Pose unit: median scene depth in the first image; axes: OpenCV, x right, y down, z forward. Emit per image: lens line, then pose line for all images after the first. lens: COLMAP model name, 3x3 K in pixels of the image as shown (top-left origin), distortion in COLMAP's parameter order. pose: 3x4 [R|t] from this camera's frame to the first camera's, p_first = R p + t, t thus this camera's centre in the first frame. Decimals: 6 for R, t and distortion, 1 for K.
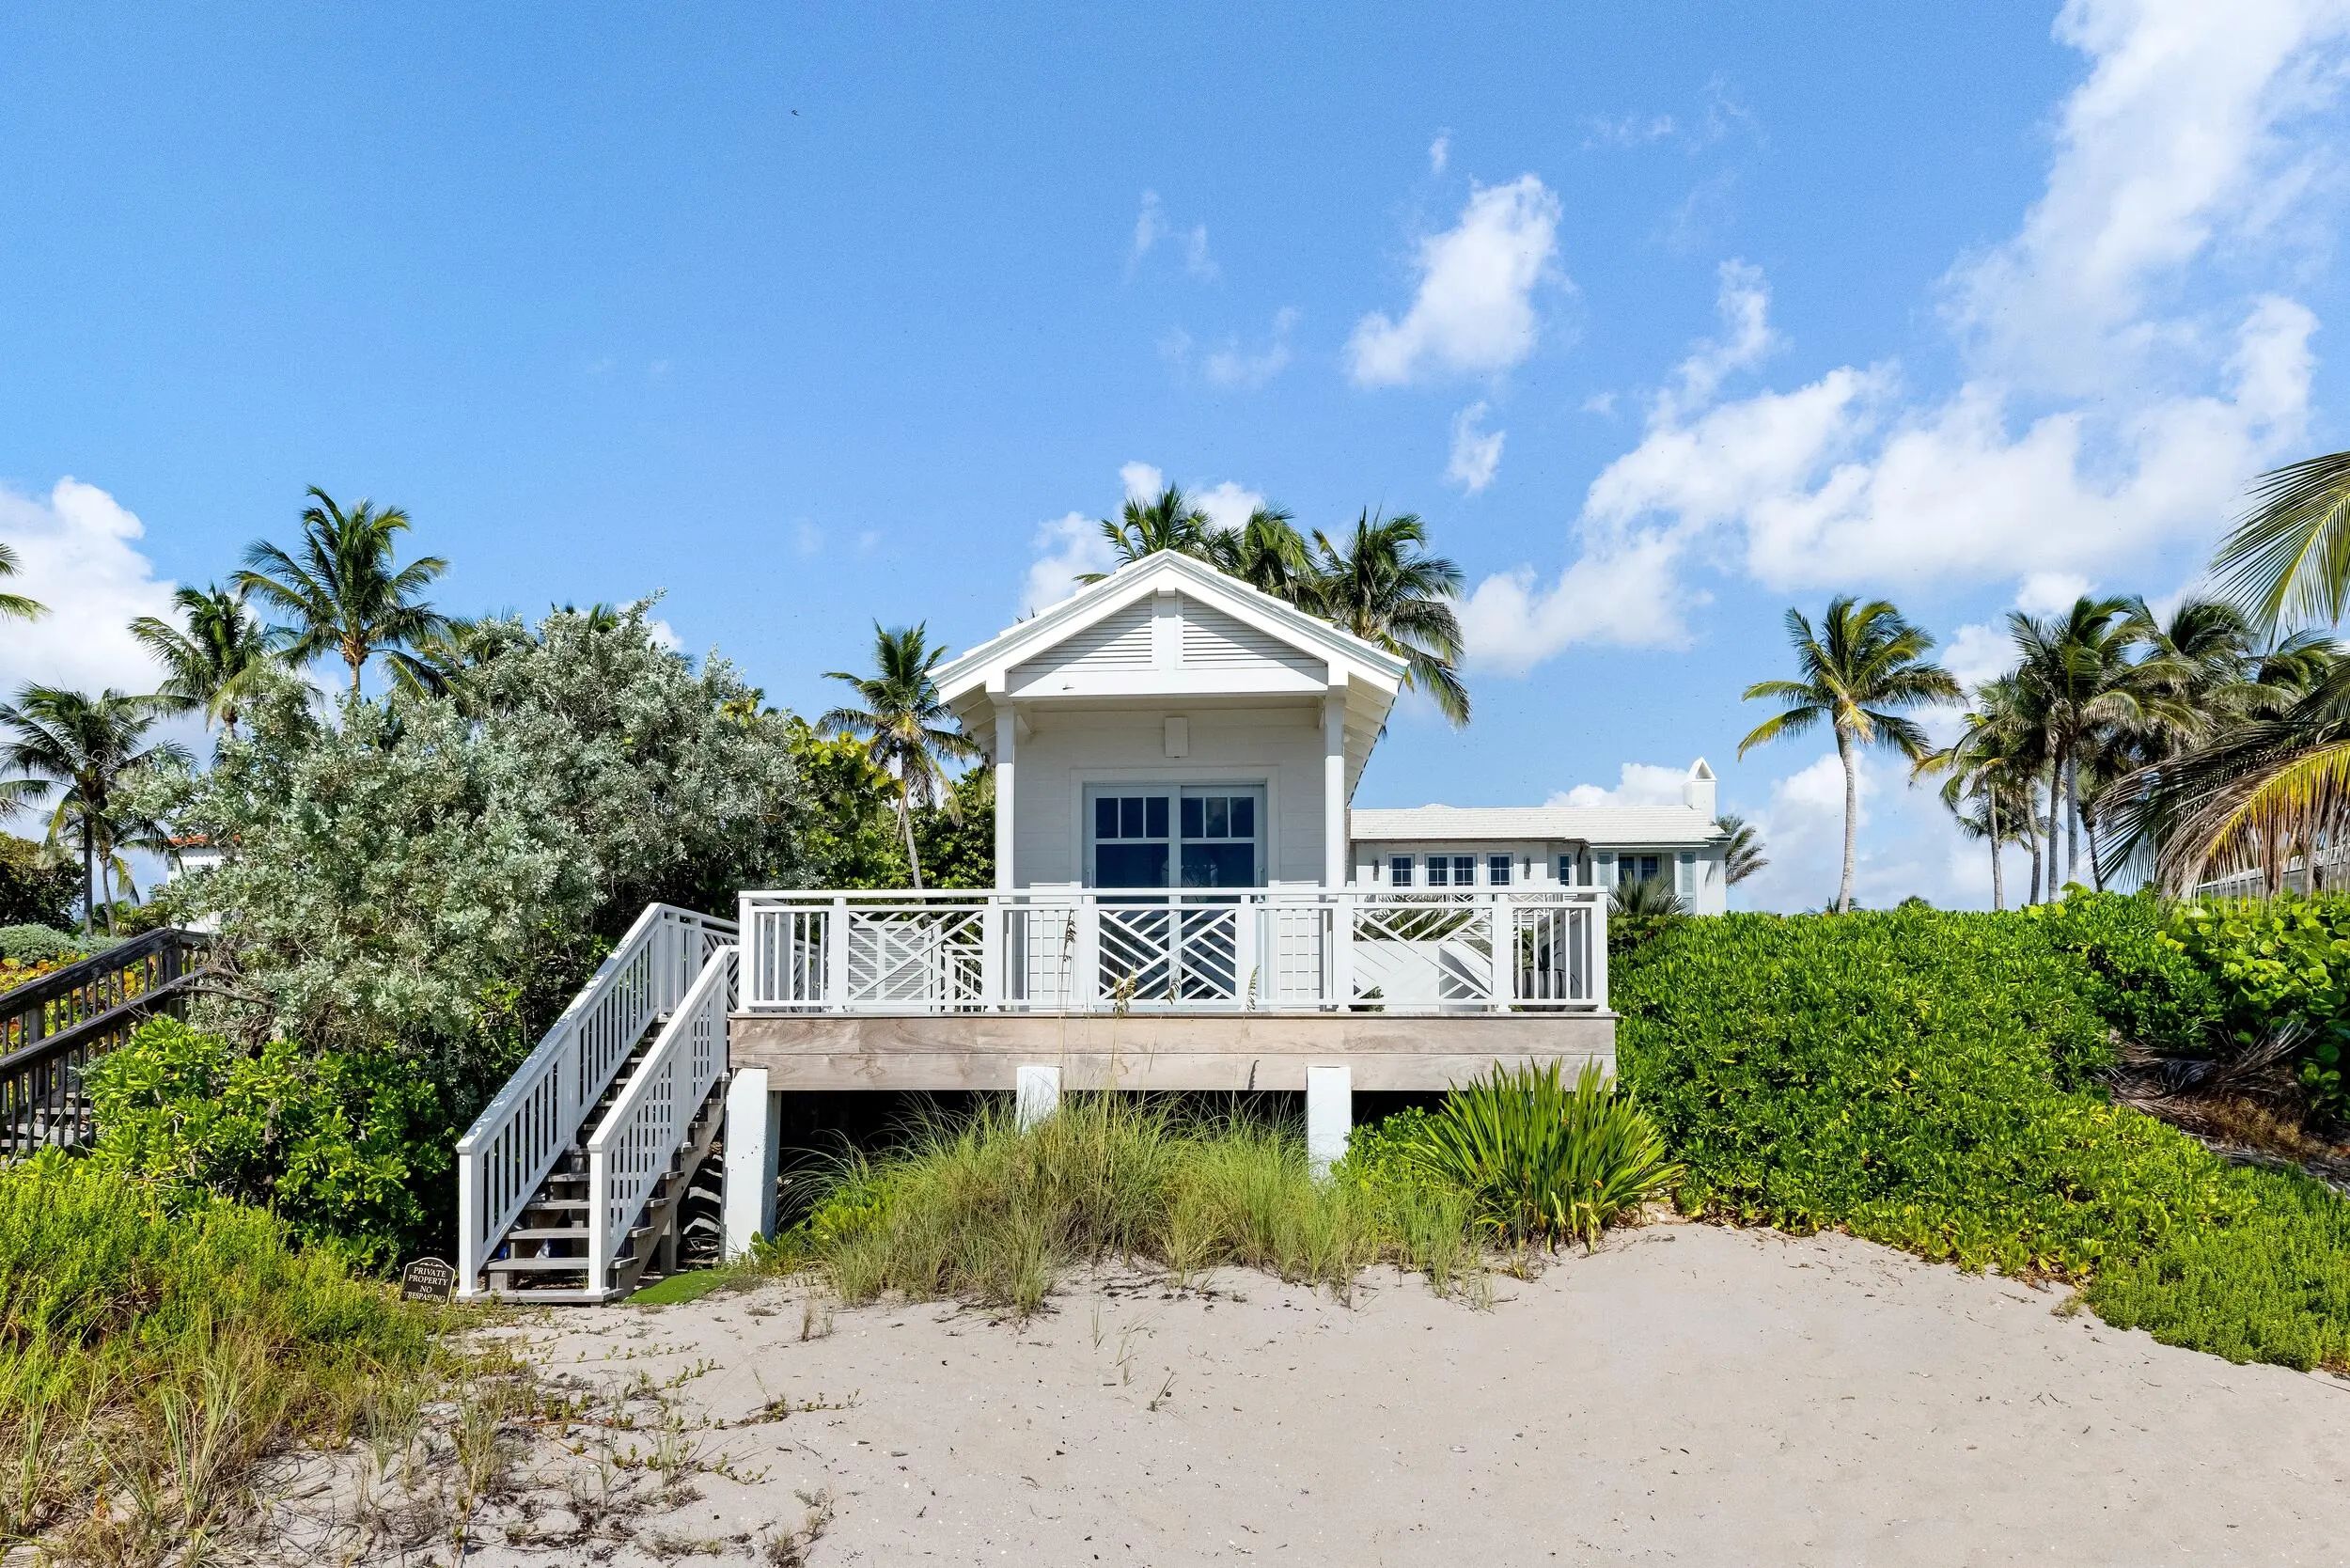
lens RADIAL K [[1075.3, 0, 1199.1], [0, 1075.3, 780.3], [0, 0, 1]] dist [-0.005424, -0.000821]
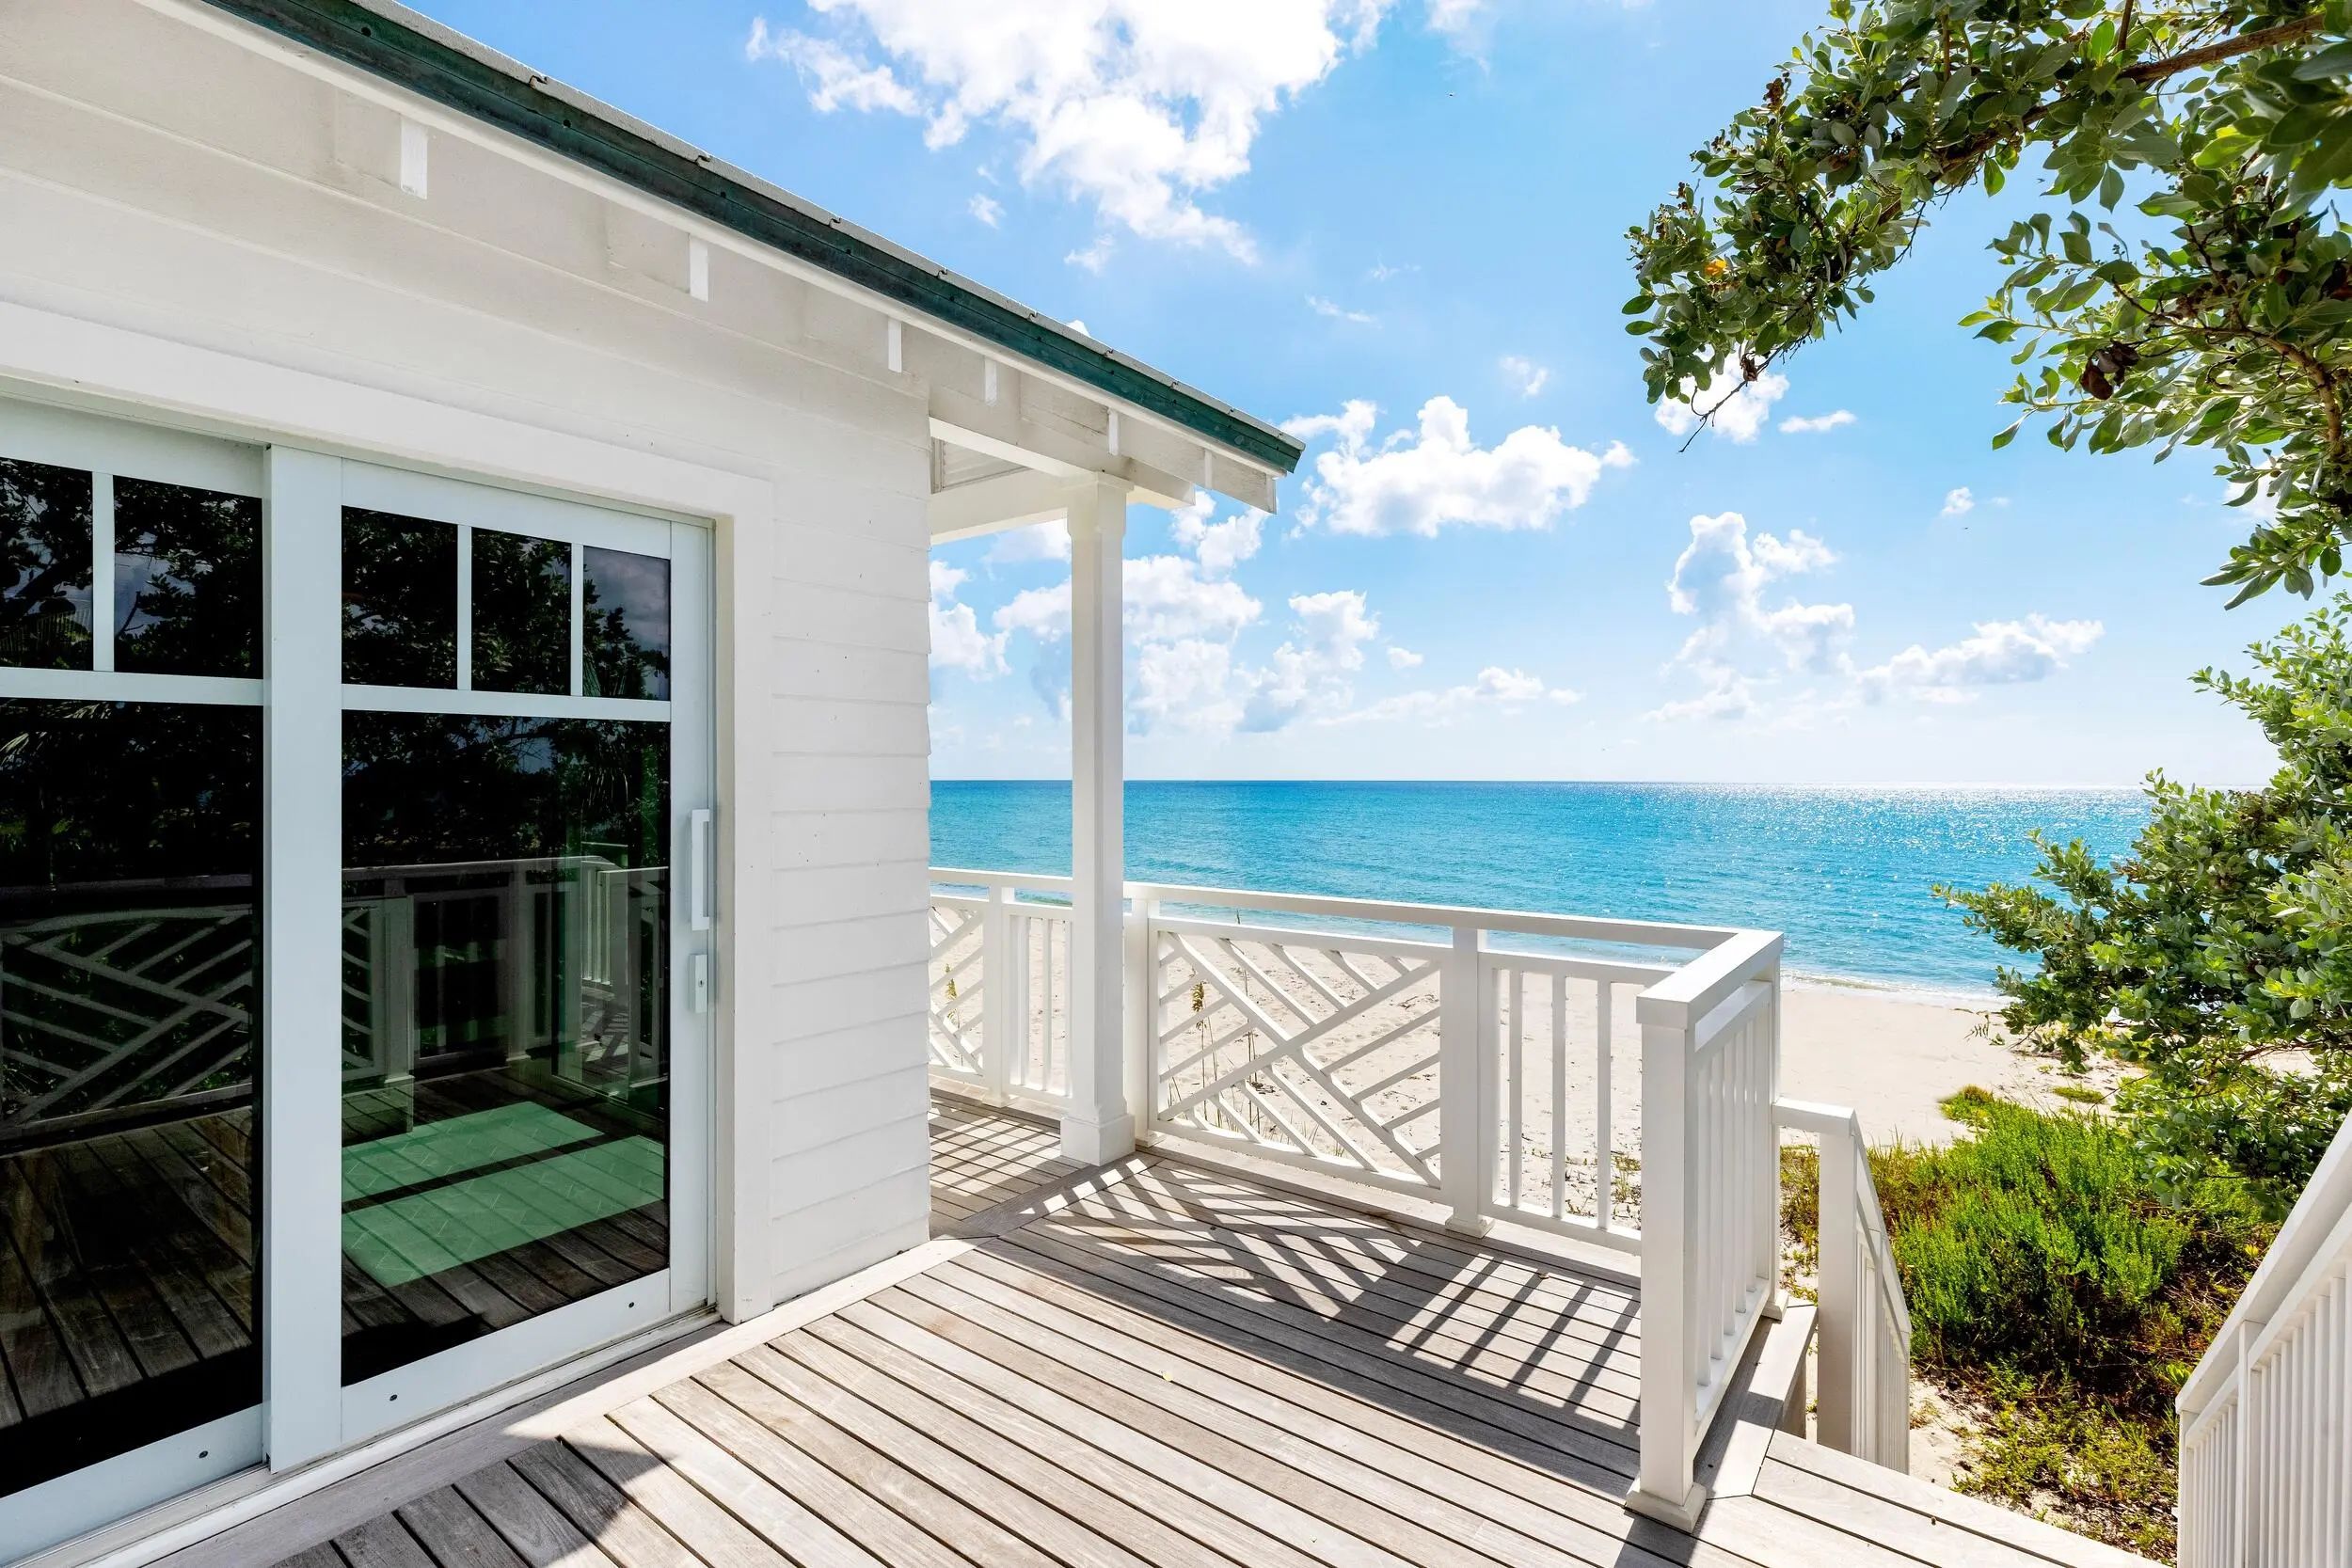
lens RADIAL K [[1076.1, 0, 1171.1], [0, 1076.1, 779.6], [0, 0, 1]] dist [-0.005424, -0.000821]
pose [[0.758190, 0.016077, 0.651835, -0.013955], [-0.037466, 0.999118, 0.018936, 0.028092], [-0.650956, -0.038779, 0.758124, 0.331432]]
